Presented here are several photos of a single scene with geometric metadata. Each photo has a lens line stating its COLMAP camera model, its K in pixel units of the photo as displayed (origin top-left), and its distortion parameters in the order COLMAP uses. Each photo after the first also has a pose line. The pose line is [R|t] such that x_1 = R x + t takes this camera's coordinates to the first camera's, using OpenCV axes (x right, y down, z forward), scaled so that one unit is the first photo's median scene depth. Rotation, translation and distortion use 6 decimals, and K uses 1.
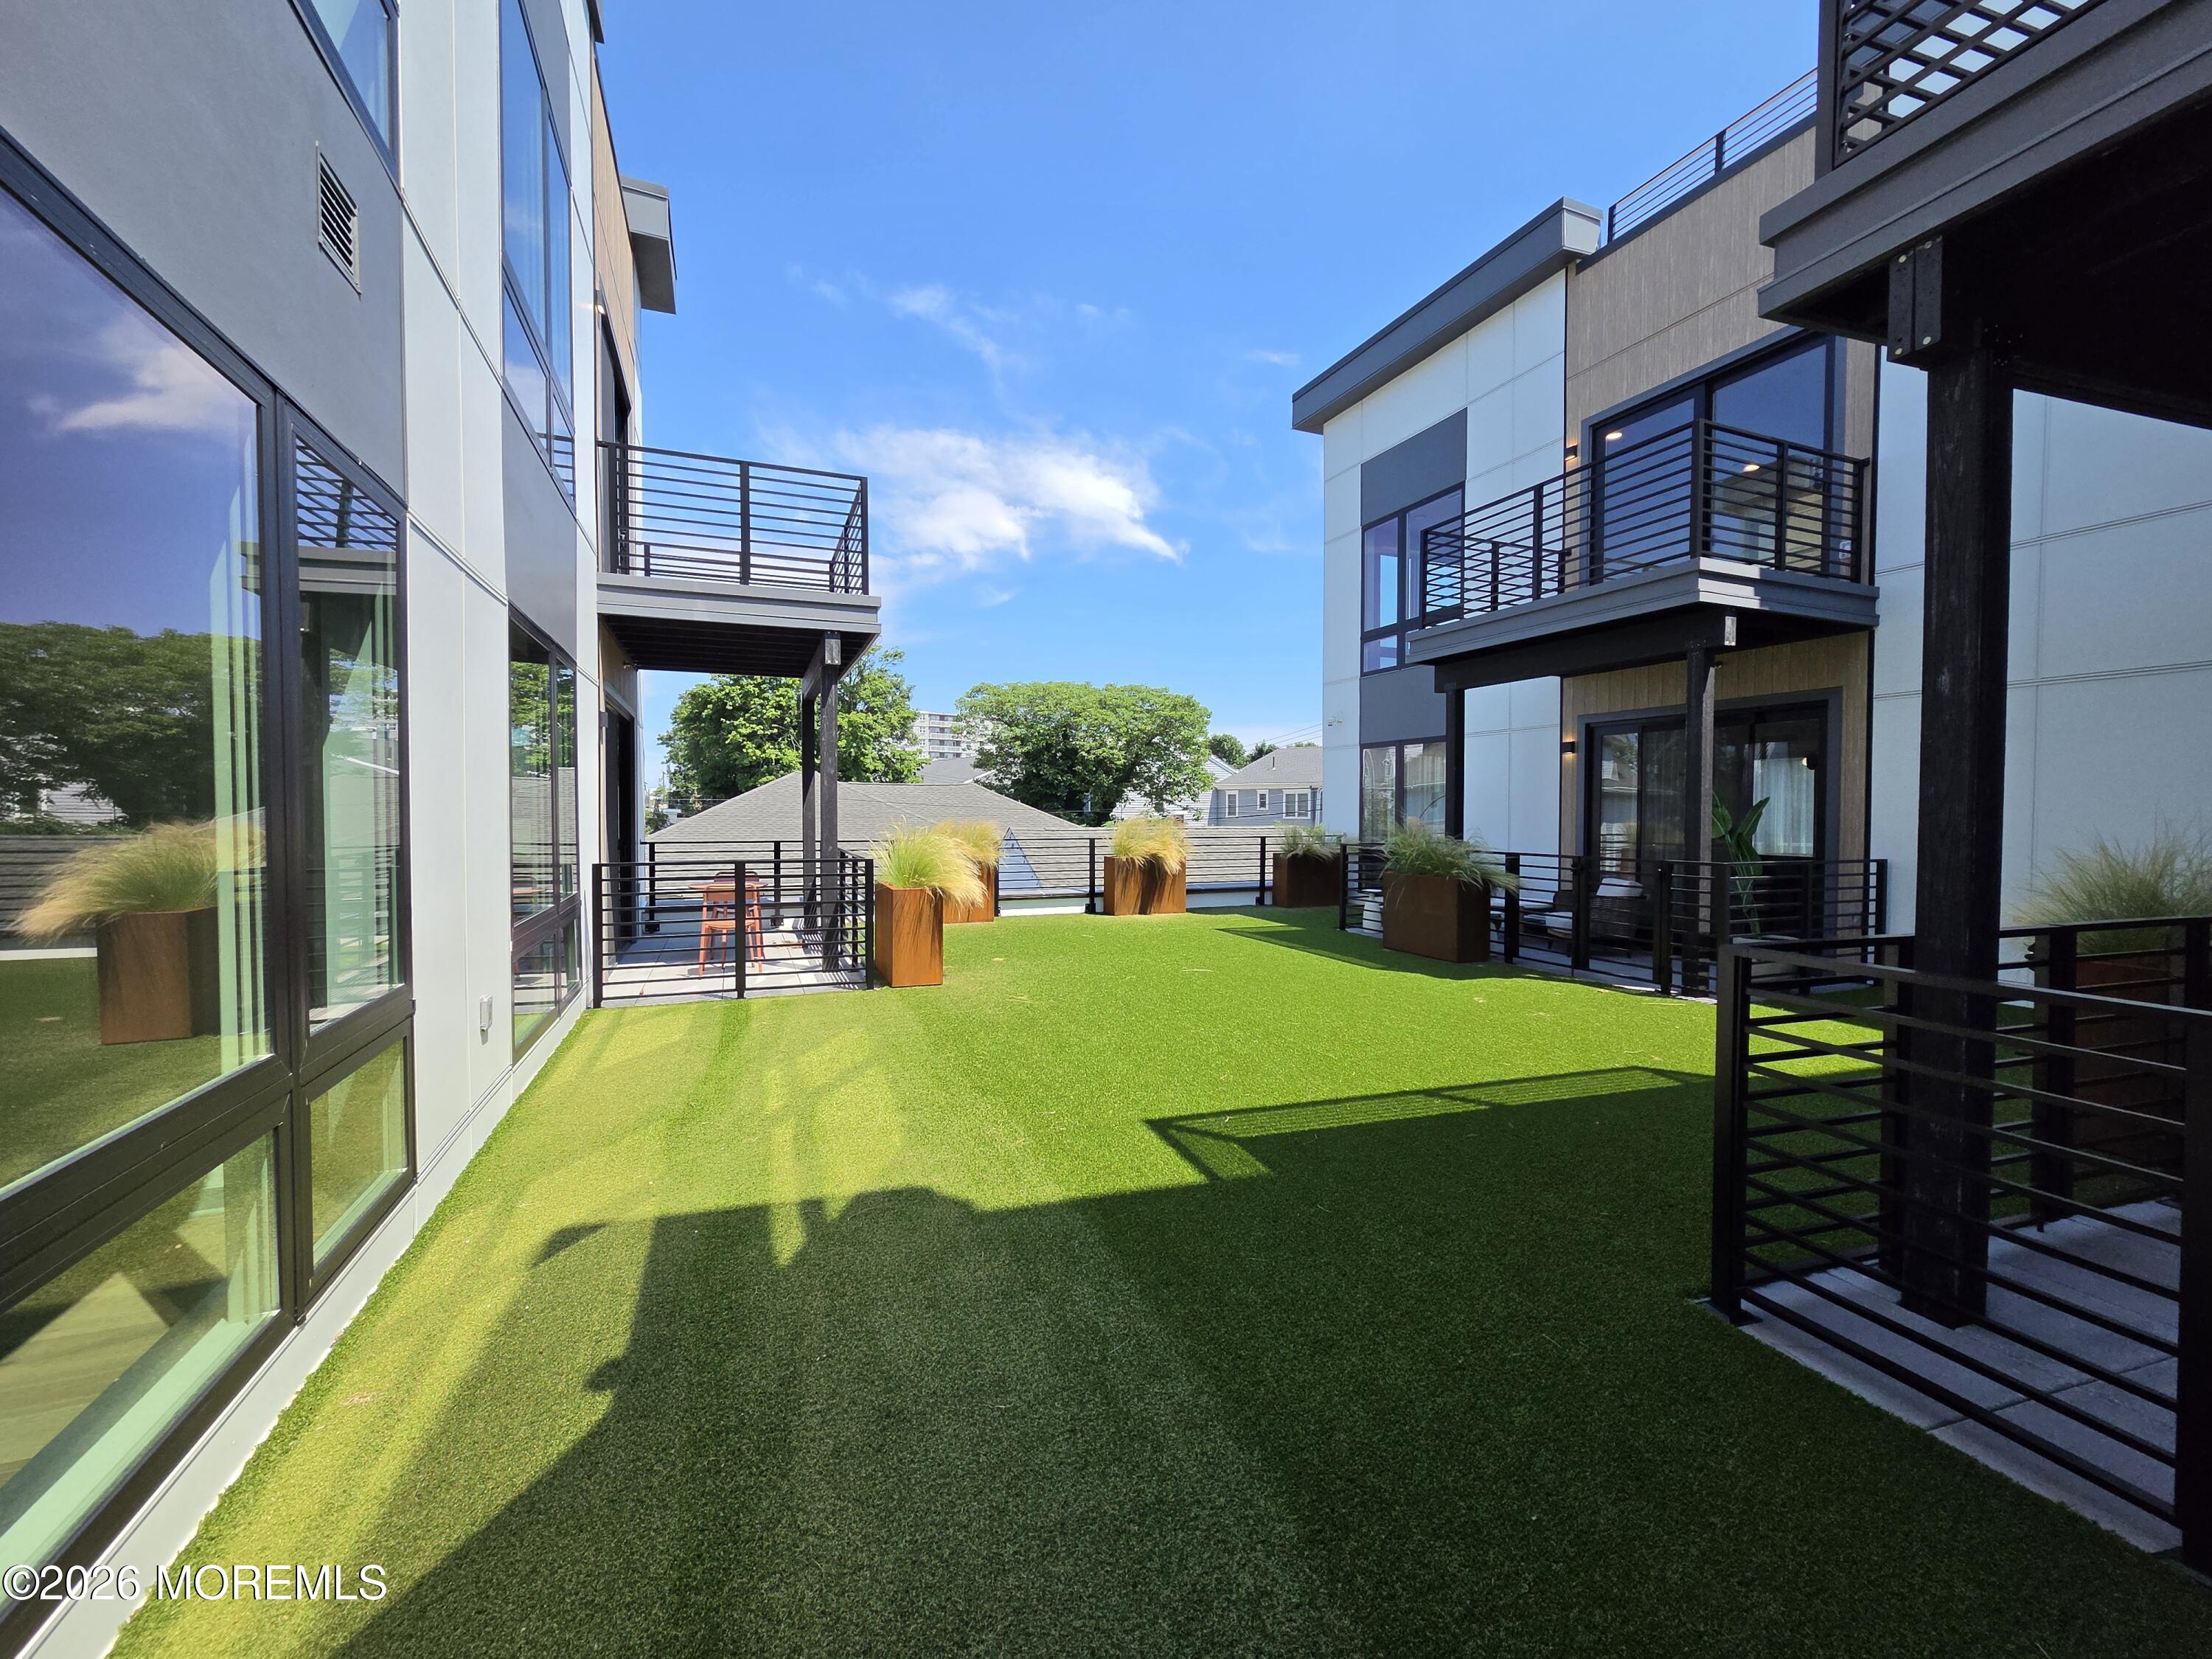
lens RADIAL K [[901.4, 0, 1109.5], [0, 901.4, 829.9], [0, 0, 1]] dist [0.000249, 0.000206]
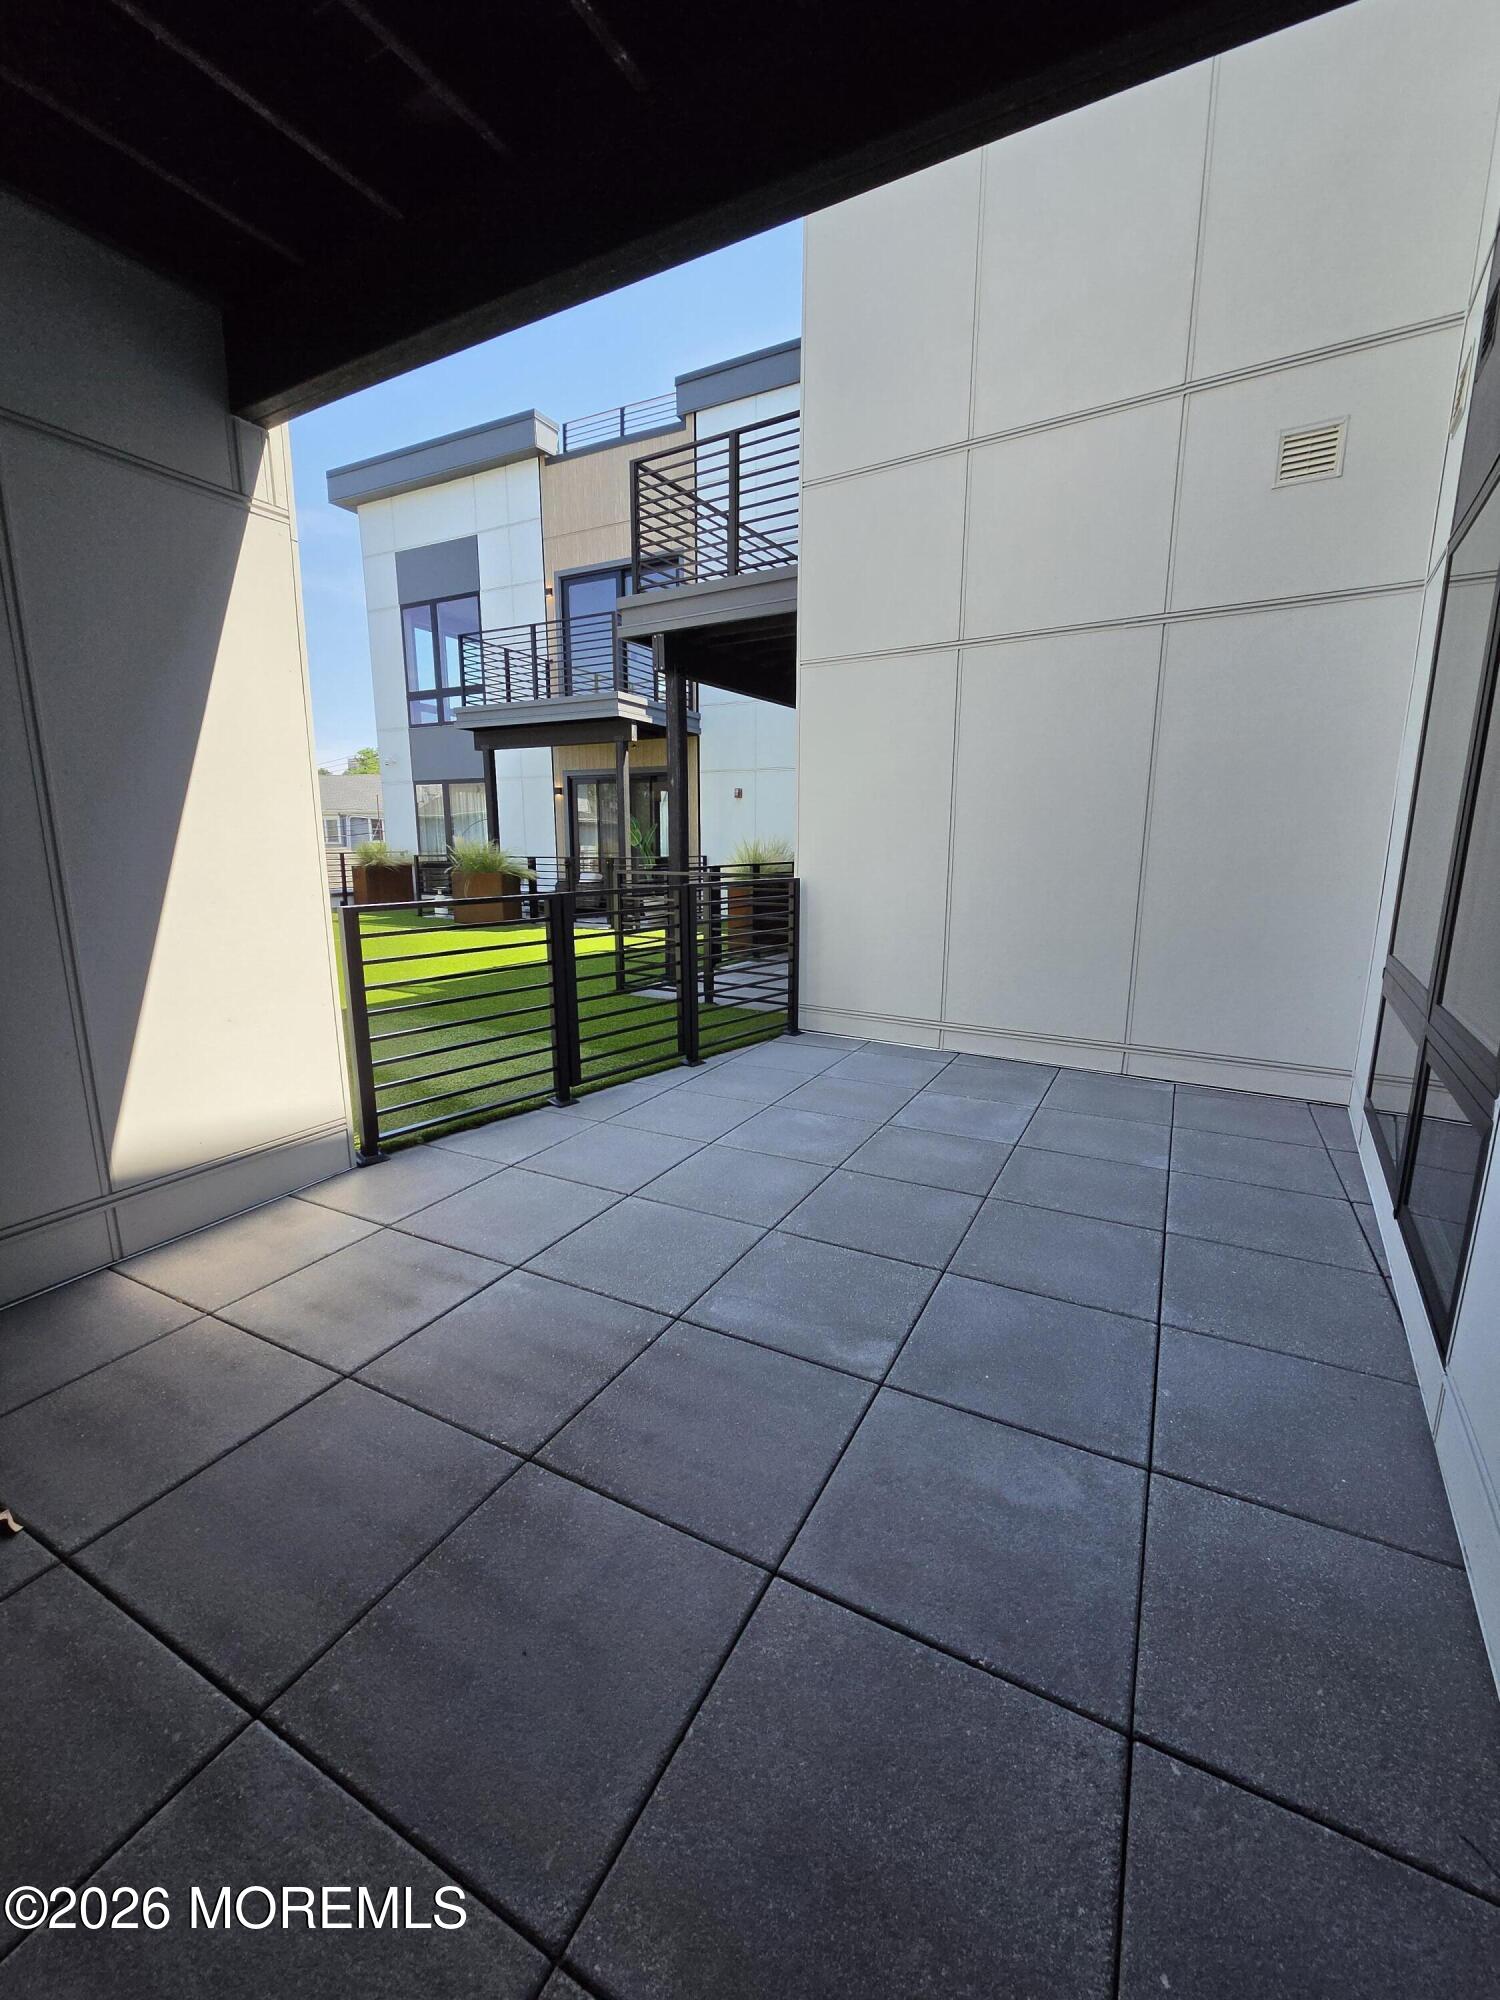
lens RADIAL K [[815.0, 0, 747.0], [0, 815.0, 999.2], [0, 0, 1]] dist [0.000249, 0.000206]
pose [[0.768339, -0.124571, 0.627803, -0.150016], [0.014408, 0.983995, 0.177614, 0.015808], [-0.639881, -0.127422, 0.757837, -0.285591]]
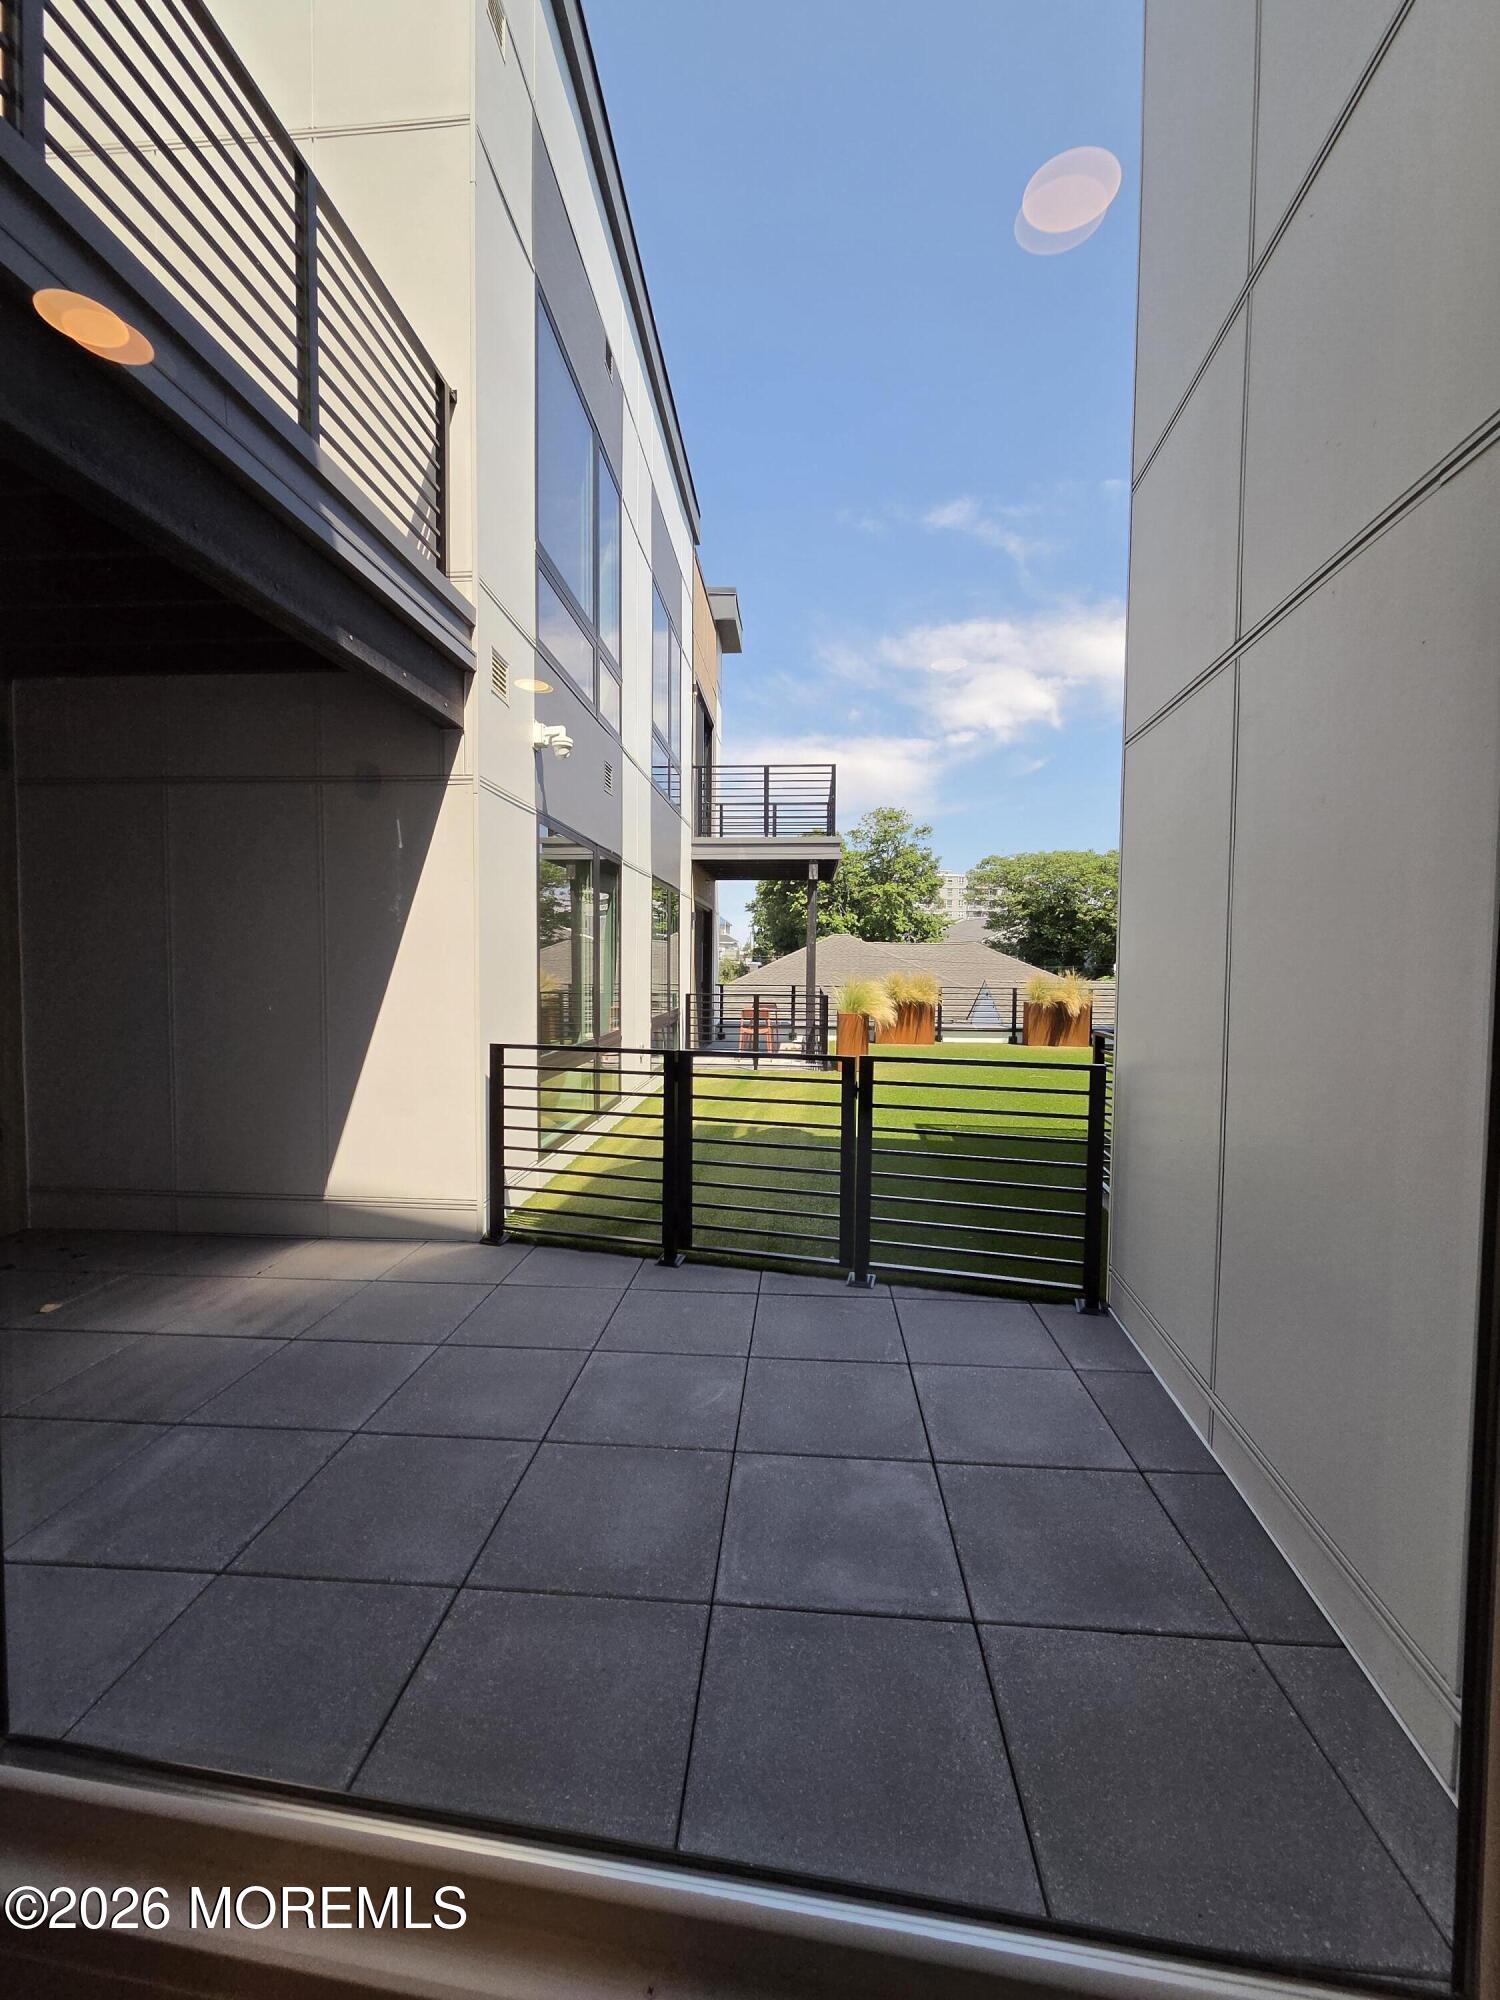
lens RADIAL K [[815.0, 0, 746.2], [0, 815.0, 1015.8], [0, 0, 1]] dist [0.000249, 0.000206]
pose [[0.895167, 0.031110, -0.444643, 0.165075], [-0.013015, 0.998960, 0.043692, 0.002955], [0.445540, -0.033324, 0.894642, -0.264421]]
